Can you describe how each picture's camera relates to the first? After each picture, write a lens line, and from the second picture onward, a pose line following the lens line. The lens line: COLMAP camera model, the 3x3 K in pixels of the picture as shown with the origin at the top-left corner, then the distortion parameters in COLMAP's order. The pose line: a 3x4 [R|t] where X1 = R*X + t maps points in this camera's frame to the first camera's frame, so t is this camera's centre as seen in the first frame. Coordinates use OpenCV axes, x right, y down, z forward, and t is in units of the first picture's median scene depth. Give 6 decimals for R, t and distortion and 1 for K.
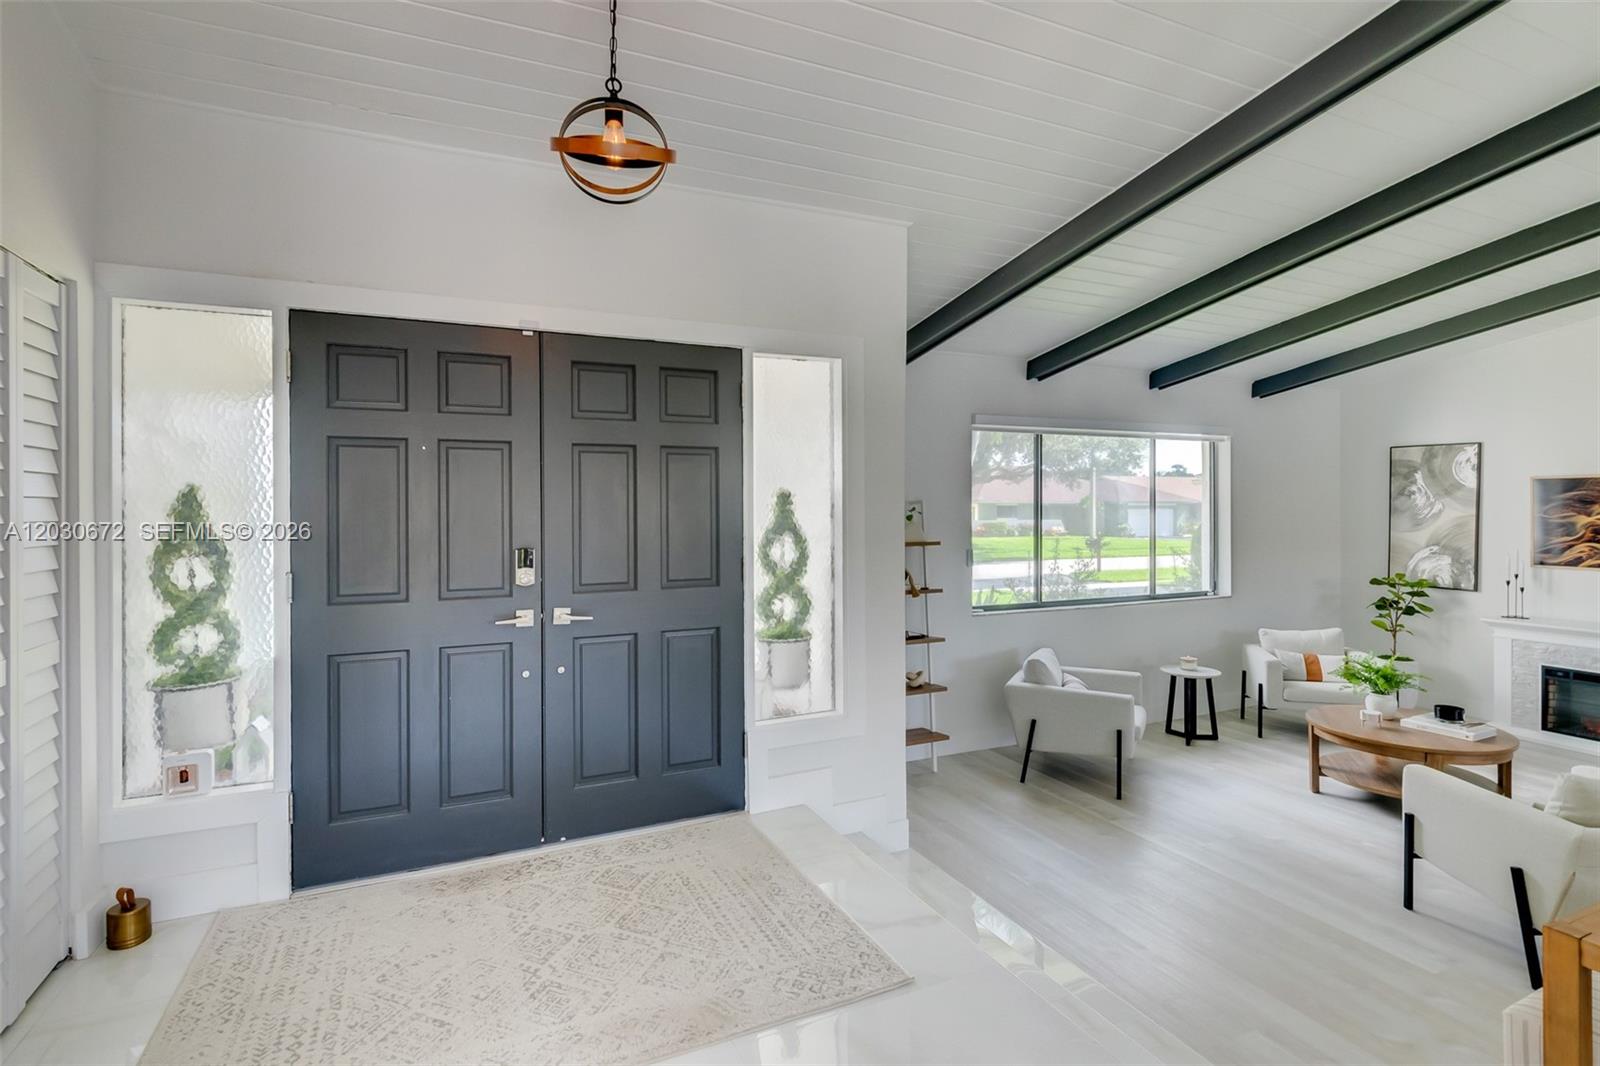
lens RADIAL K [[752.0, 0, 748.6], [0, 752.0, 508.5], [0, 0, 1]] dist [-0.000210, -0.000399]
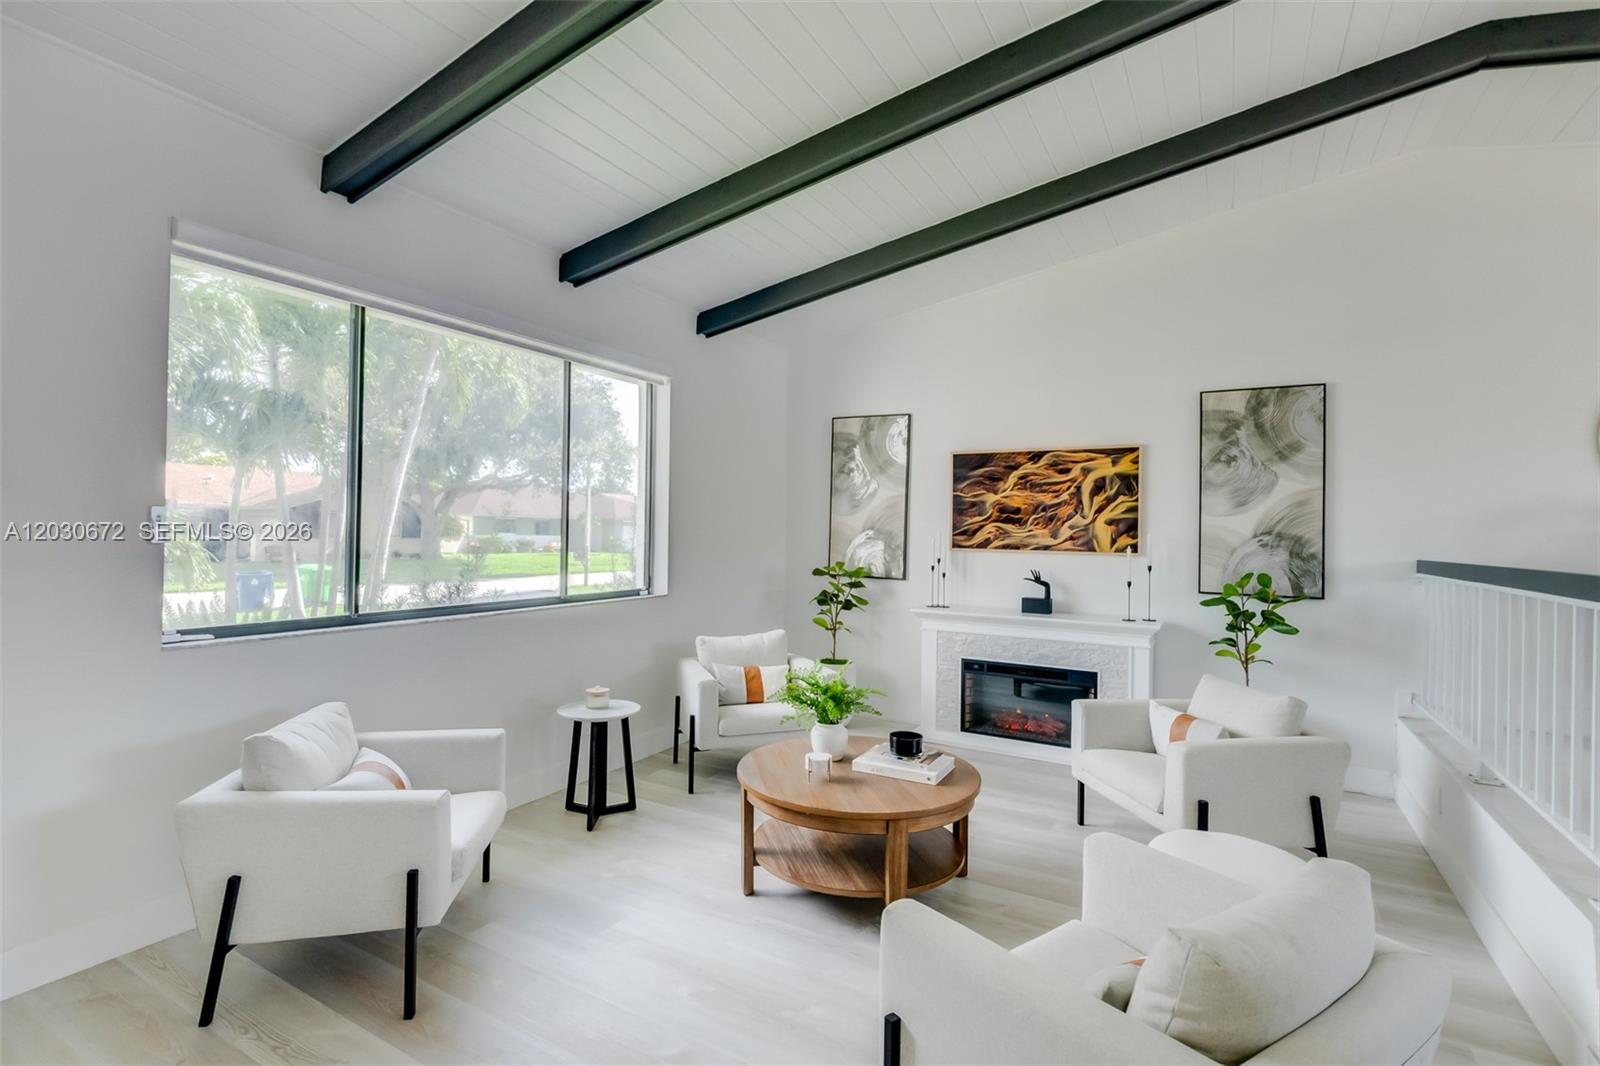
lens RADIAL K [[775.3, 0, 740.2], [0, 775.3, 523.7], [0, 0, 1]] dist [-0.001260, -0.000621]
pose [[0.821009, 0.019700, 0.570575, 0.291275], [-0.016441, 0.999806, -0.010863, 0.059247], [-0.570678, -0.000462, 0.821174, 0.368427]]
